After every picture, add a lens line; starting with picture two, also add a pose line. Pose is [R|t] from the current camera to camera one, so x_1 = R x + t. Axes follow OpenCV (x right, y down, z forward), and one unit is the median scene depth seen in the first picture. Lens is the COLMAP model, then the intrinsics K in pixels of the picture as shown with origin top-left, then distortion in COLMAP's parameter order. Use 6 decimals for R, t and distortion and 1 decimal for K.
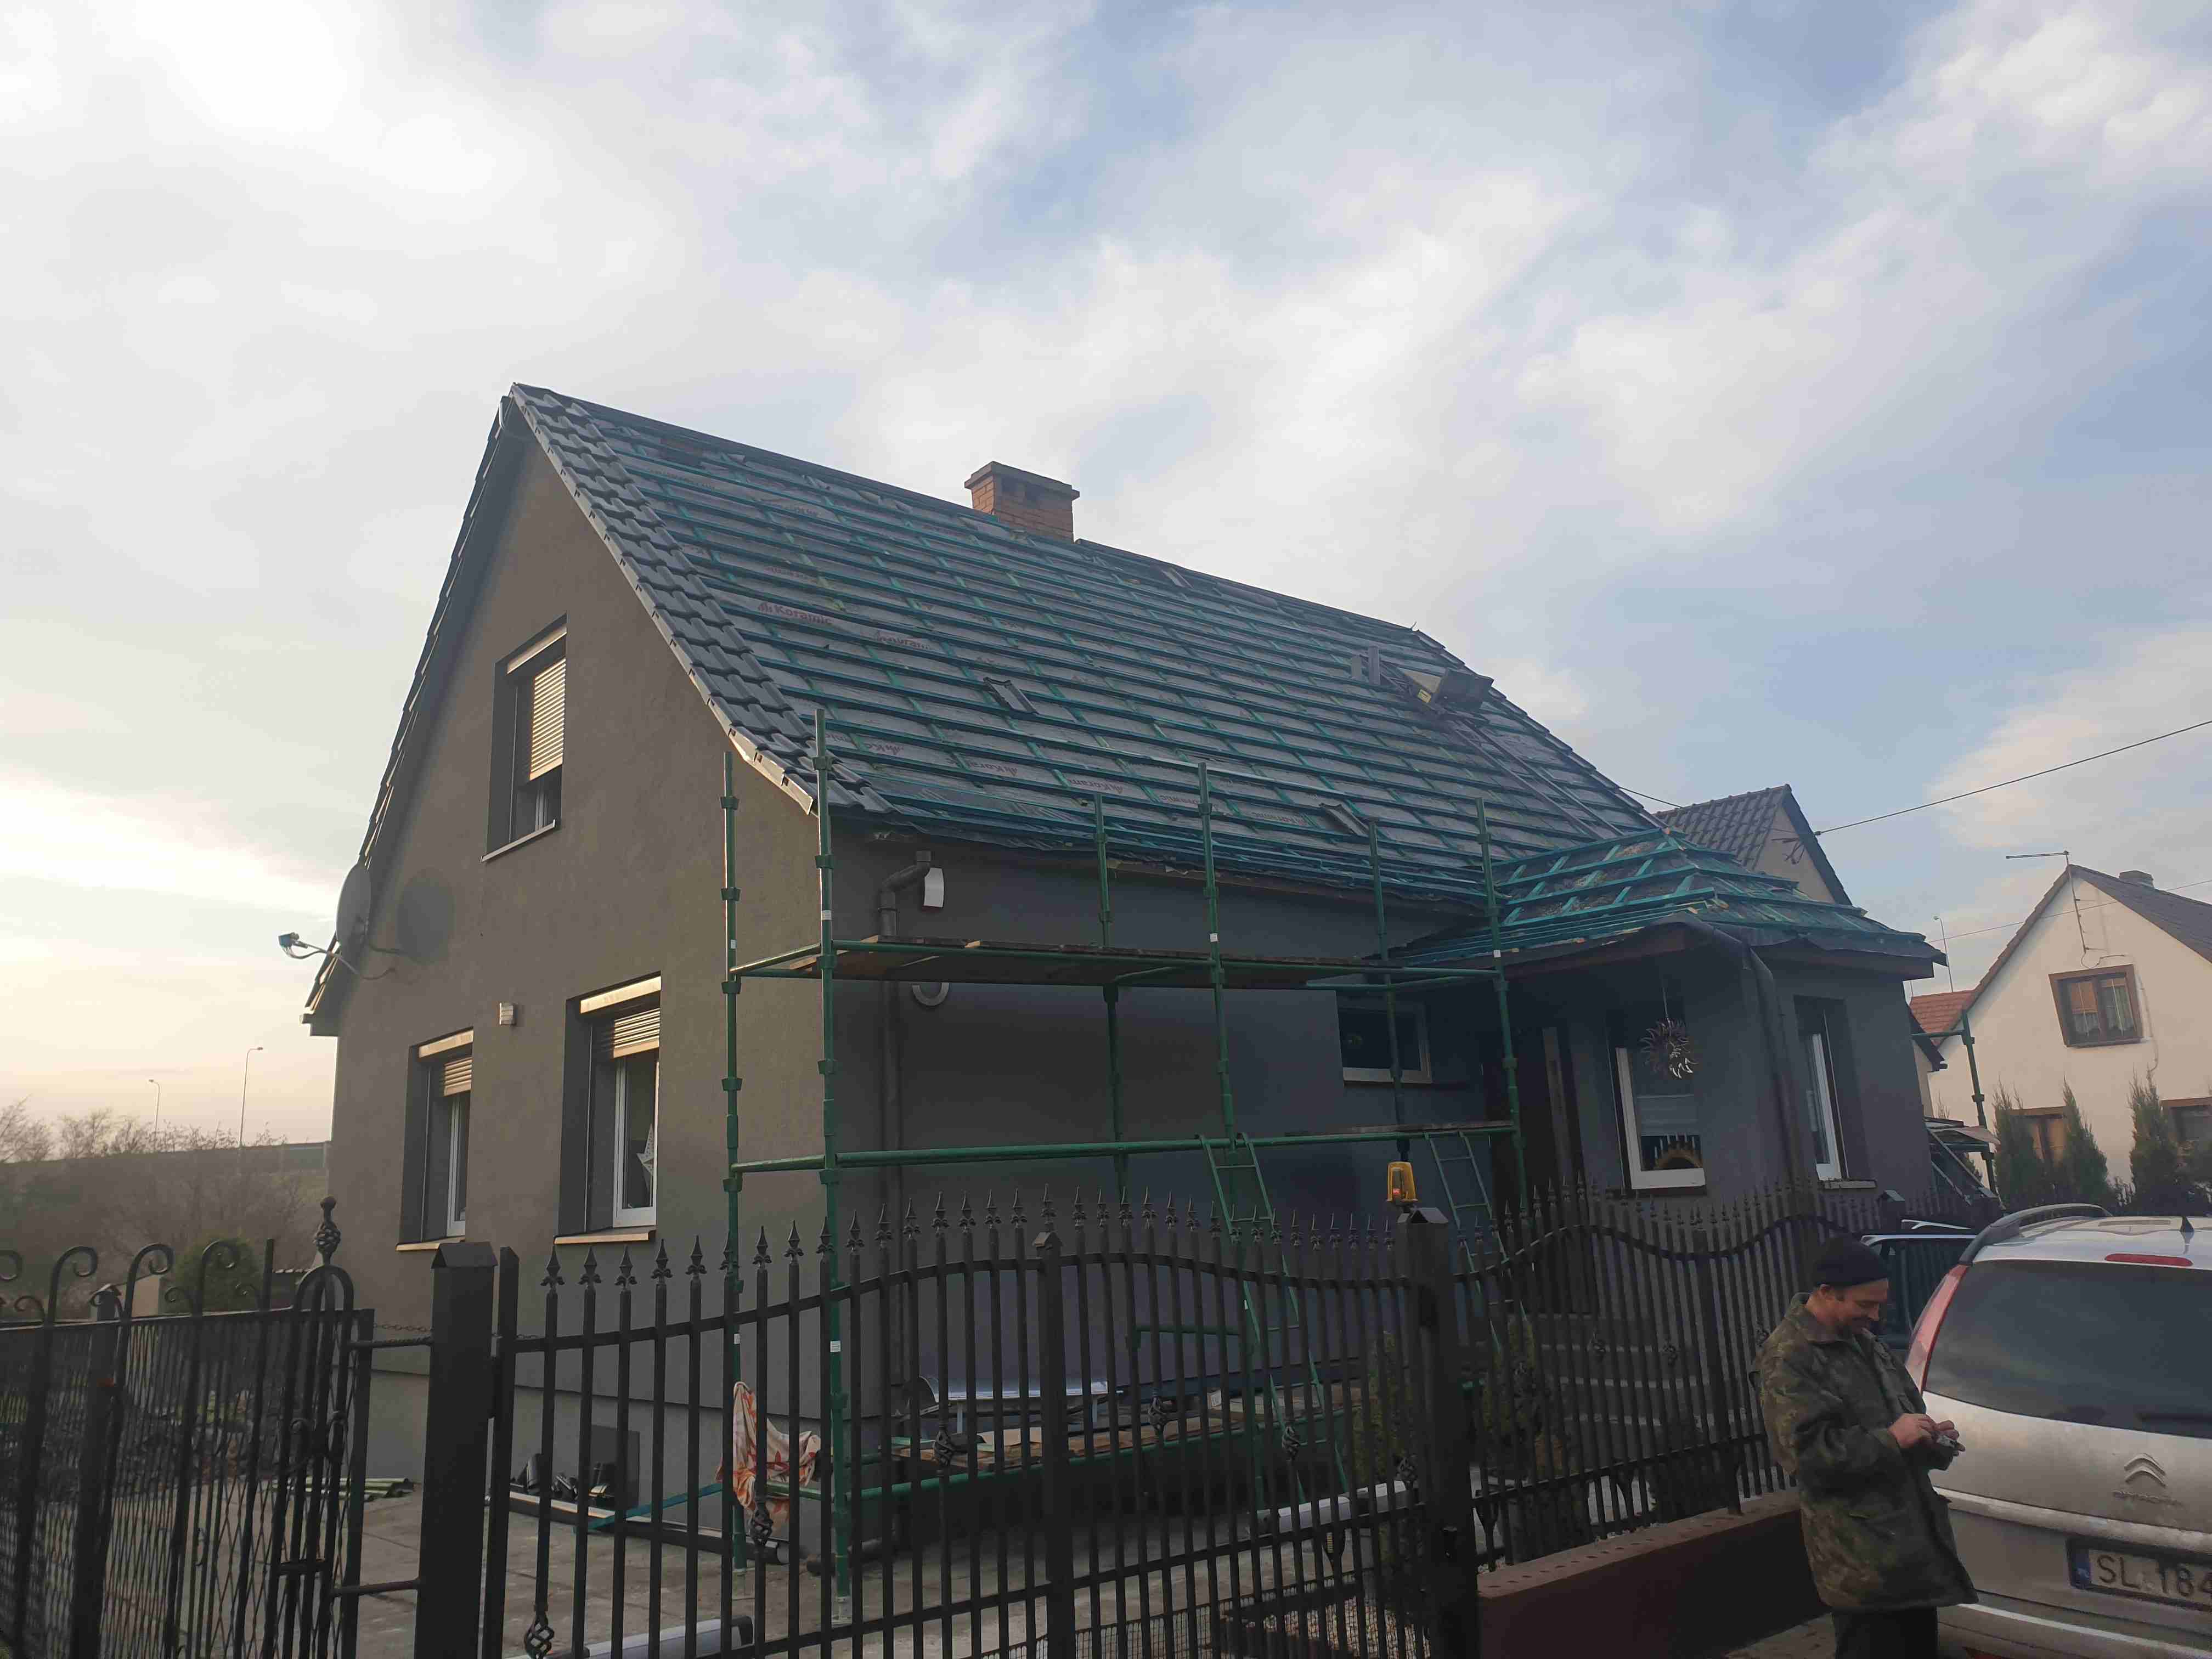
lens RADIAL K [[1697.6, 0, 1109.5], [0, 1697.6, 776.2], [0, 0, 1]] dist [0.034834, -0.029325]
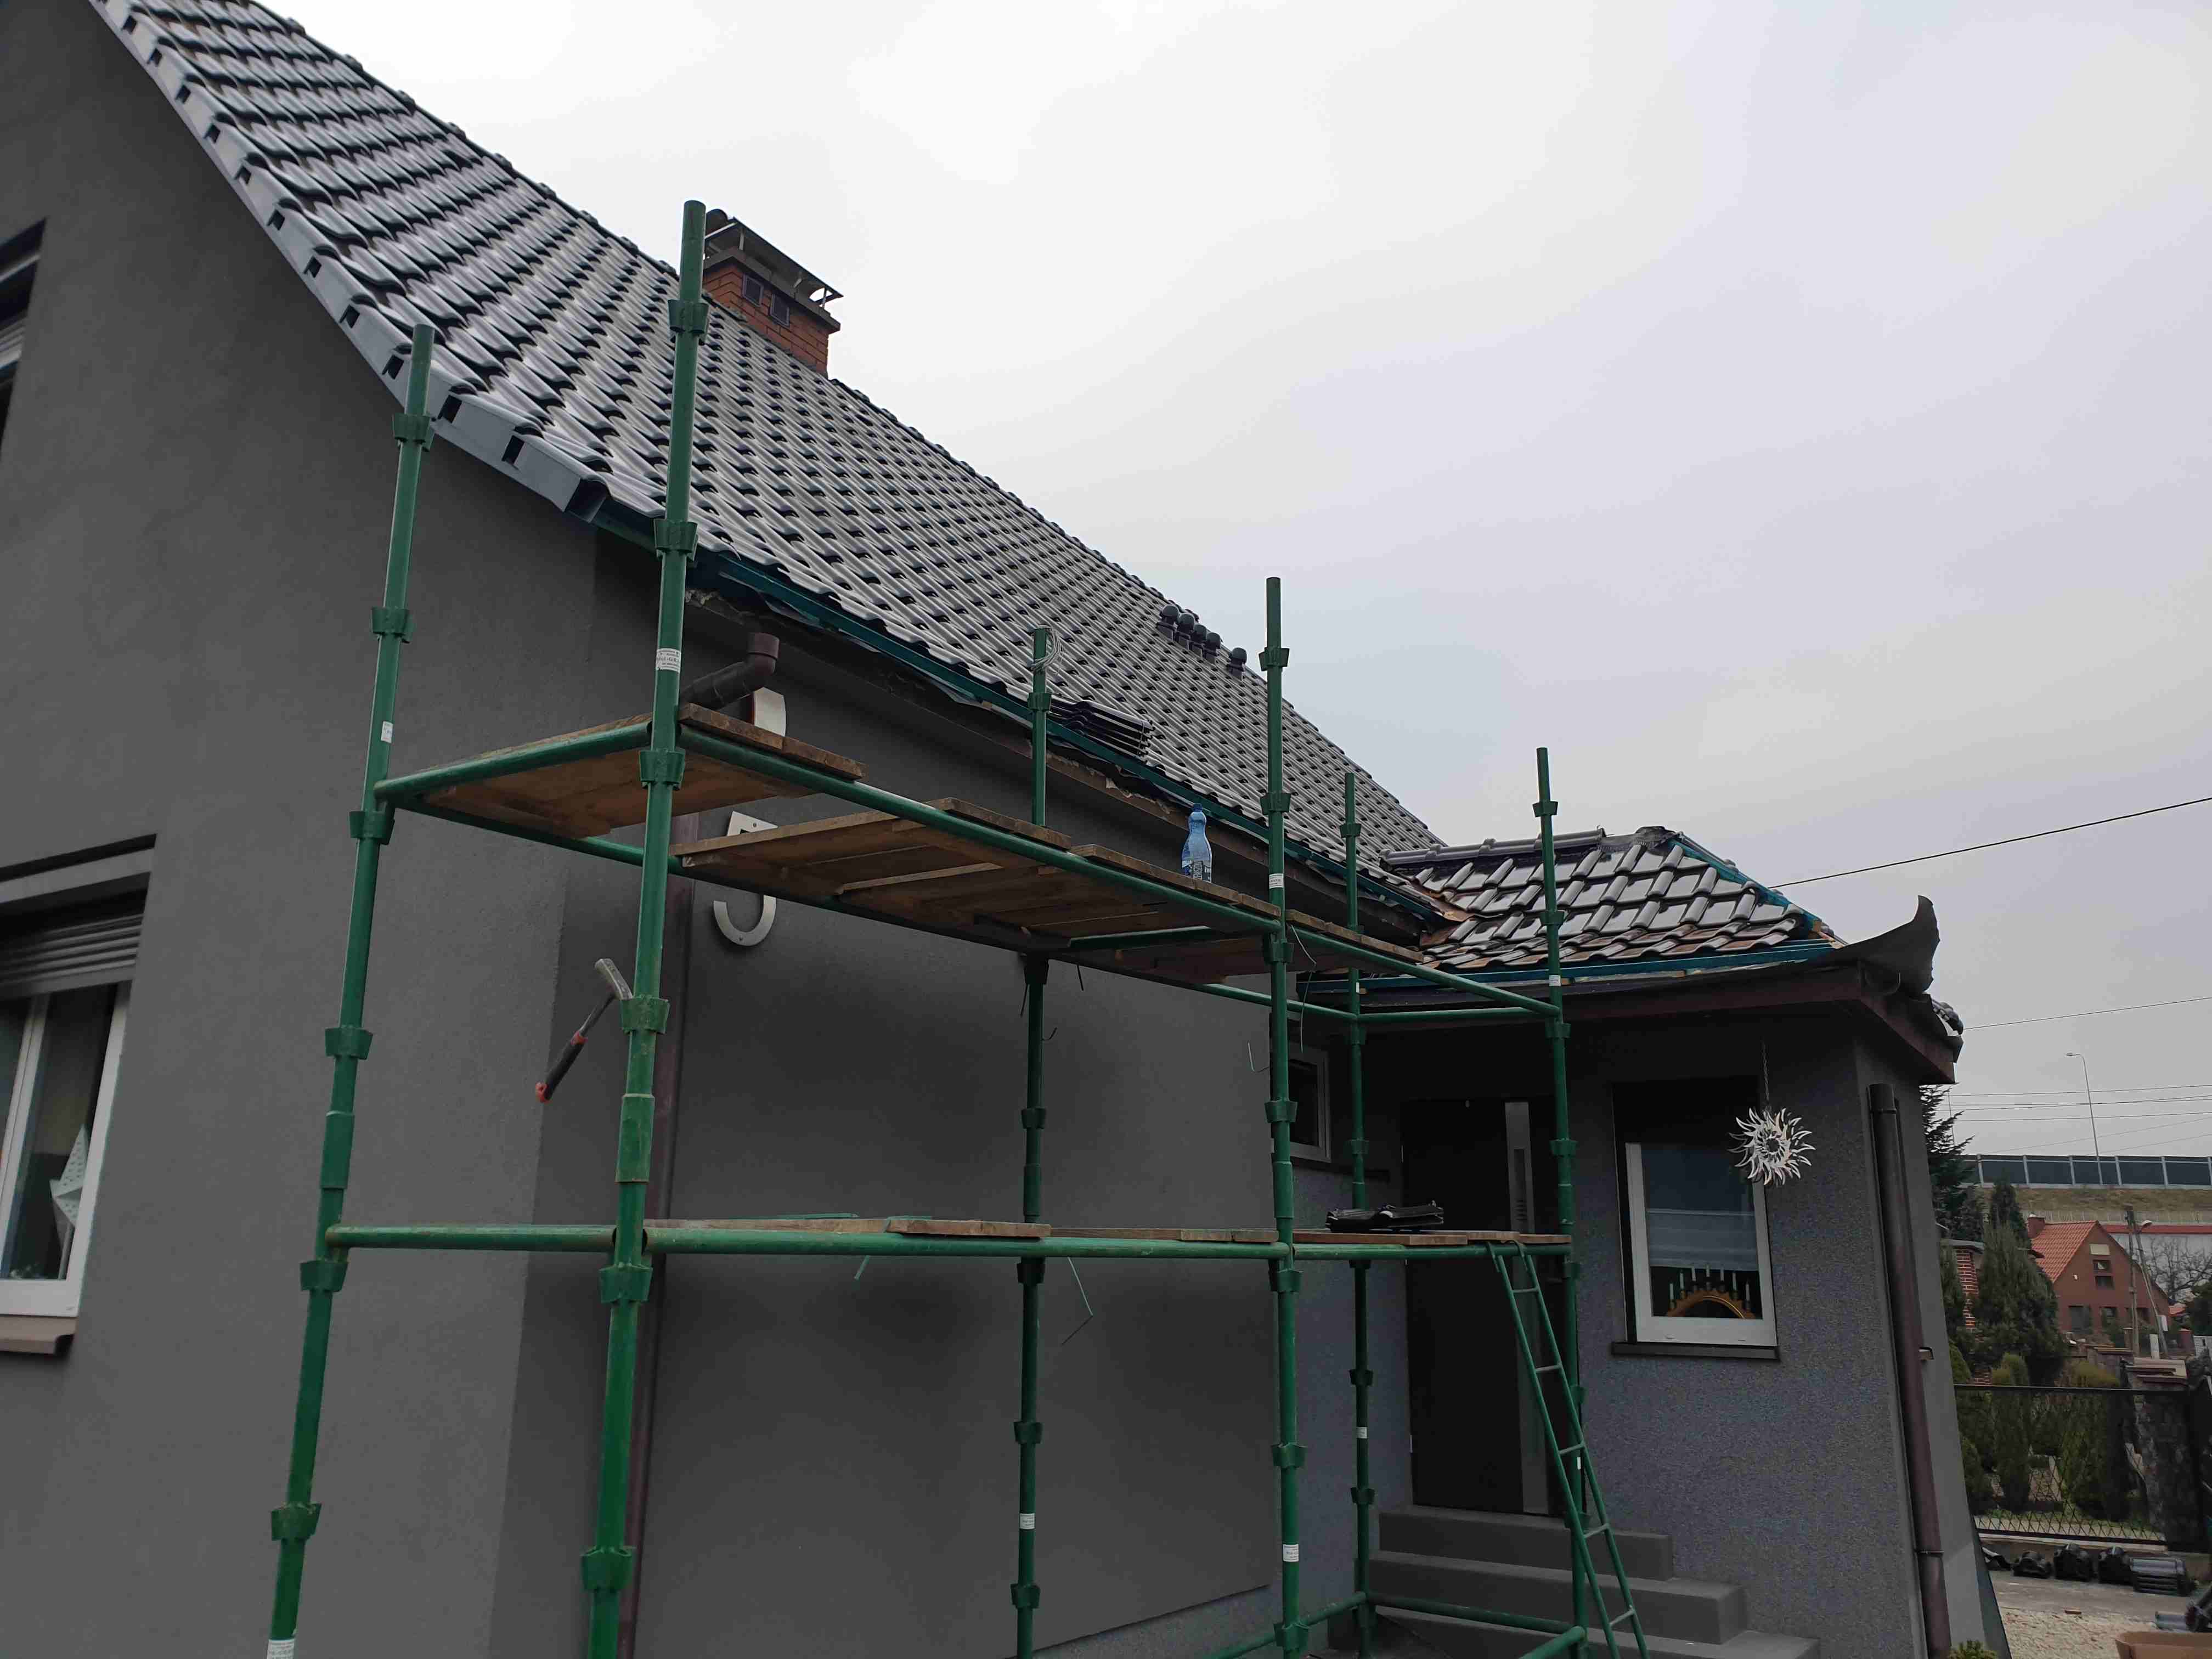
lens RADIAL K [[1697.6, 0, 1096.4], [0, 1697.6, 841.4], [0, 0, 1]] dist [0.034834, -0.029325]
pose [[0.954172, 0.132799, 0.268179, -0.120145], [-0.131494, 0.991052, -0.022904, 0.084005], [-0.268821, -0.013409, 0.963097, 0.387545]]
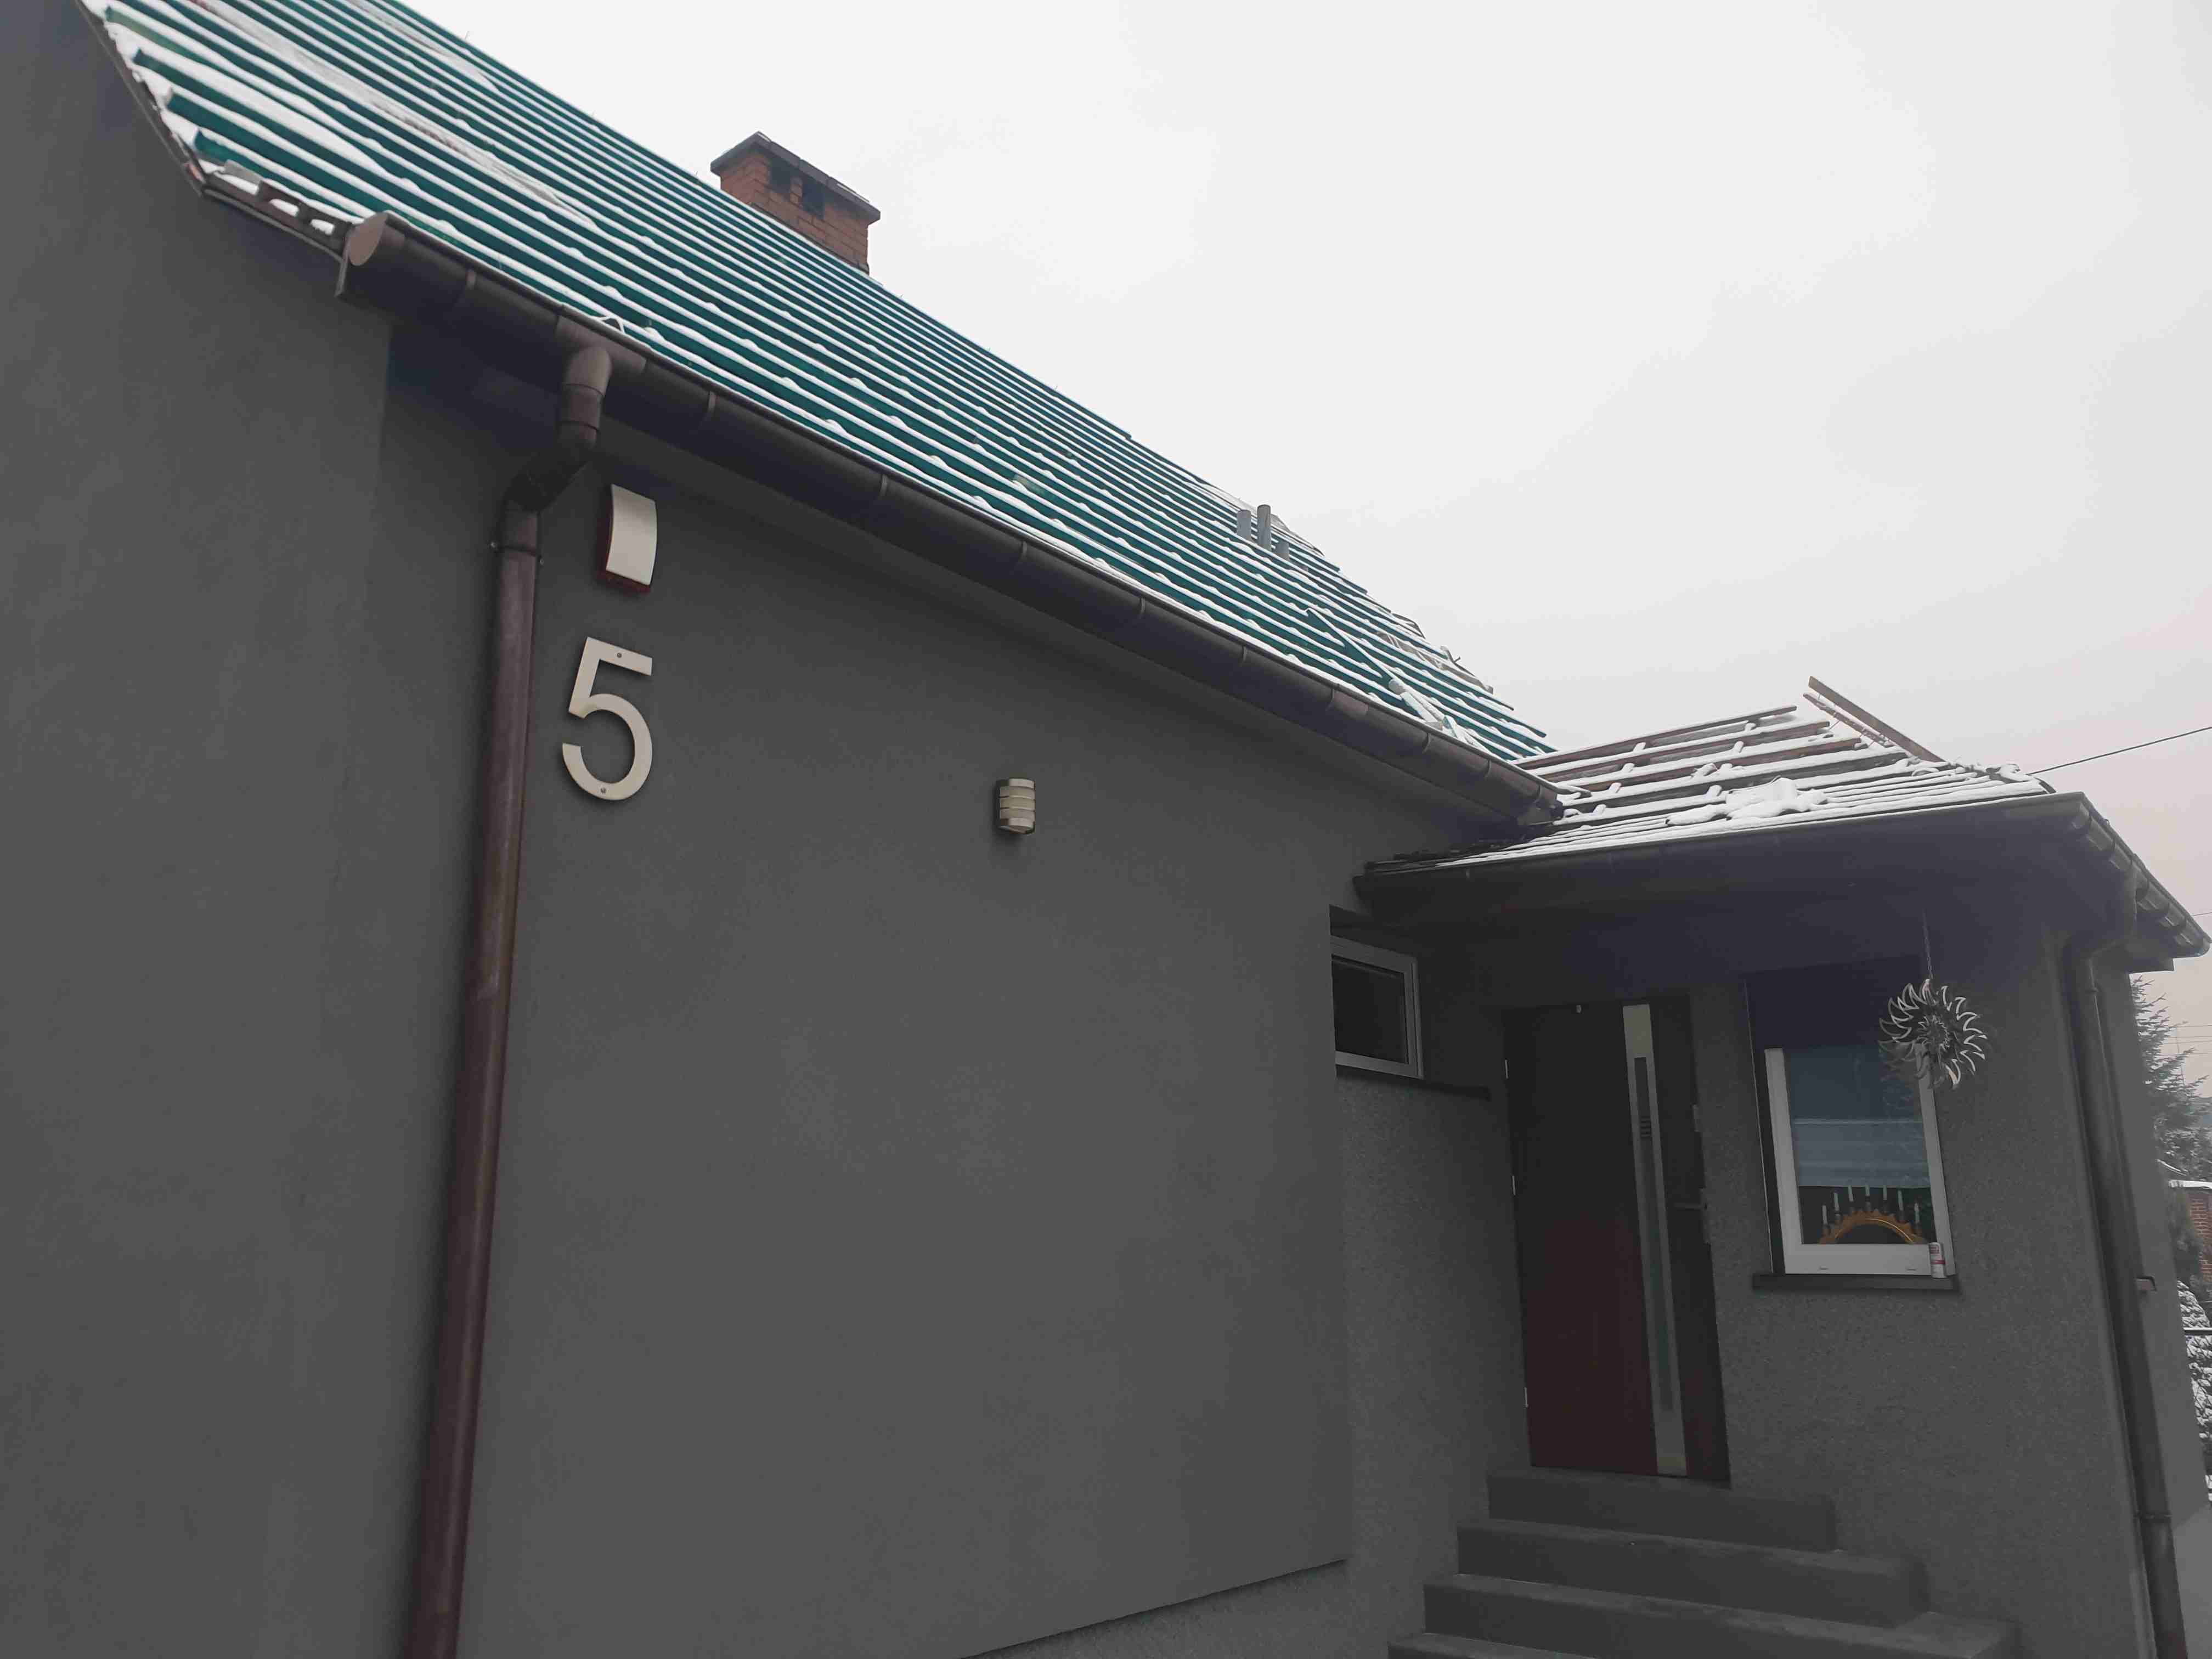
lens RADIAL K [[1697.6, 0, 1101.4], [0, 1697.6, 832.4], [0, 0, 1]] dist [0.034834, -0.029325]
pose [[0.980082, 0.086702, 0.178665, -0.047670], [-0.088023, 0.996118, -0.000534, 0.109714], [-0.178018, -0.015203, 0.983910, 0.457081]]
